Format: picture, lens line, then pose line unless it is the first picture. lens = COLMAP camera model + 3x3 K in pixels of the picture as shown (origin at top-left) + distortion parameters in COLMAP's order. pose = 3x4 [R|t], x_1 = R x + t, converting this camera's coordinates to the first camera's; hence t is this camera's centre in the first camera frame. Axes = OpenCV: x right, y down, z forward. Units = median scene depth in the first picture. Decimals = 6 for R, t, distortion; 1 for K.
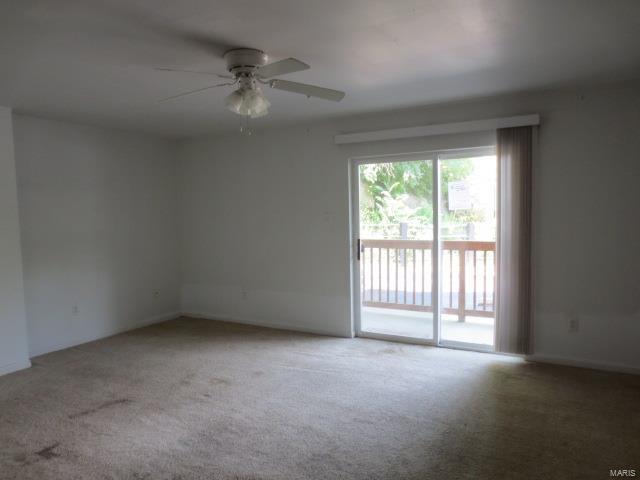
lens RADIAL K [[456.5, 0, 320.0], [0, 456.5, 240.0], [0, 0, 1]] dist [-0.029387, 0.012632]
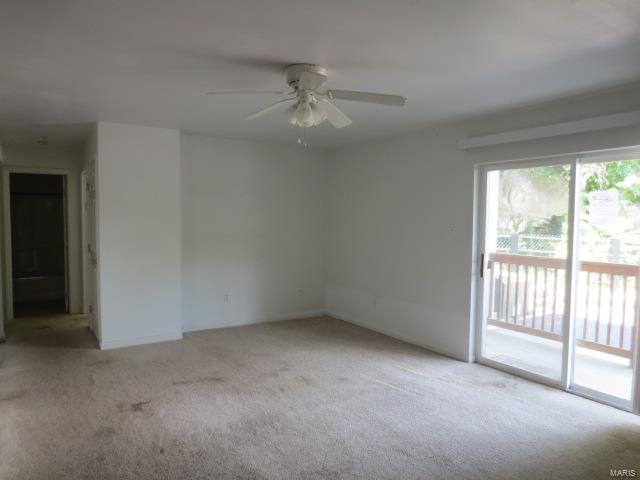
lens RADIAL K [[456.5, 0, 320.0], [0, 456.5, 240.0], [0, 0, 1]] dist [-0.029387, 0.012632]
pose [[0.882815, 0.054552, -0.466543, 0.254521], [-0.059794, 0.998204, 0.003574, -0.015479], [0.465900, 0.024741, 0.884491, 0.070255]]
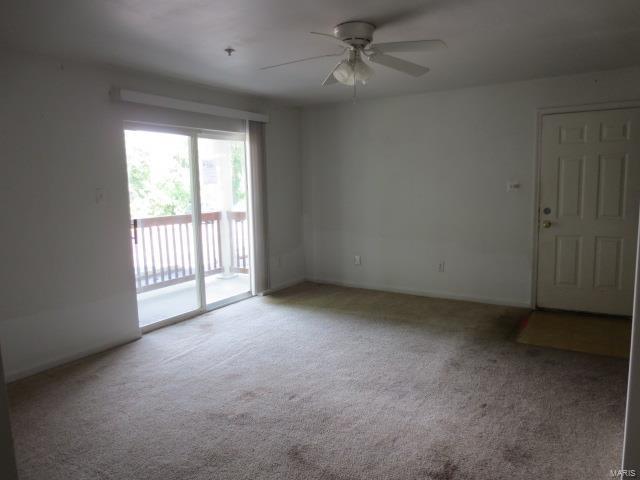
lens RADIAL K [[456.5, 0, 320.0], [0, 456.5, 240.0], [0, 0, 1]] dist [-0.029387, 0.012632]
pose [[0.049635, -0.100262, 0.993722, -0.857676], [0.088842, 0.991448, 0.095595, -0.015973], [-0.994808, 0.083540, 0.058118, 0.717826]]
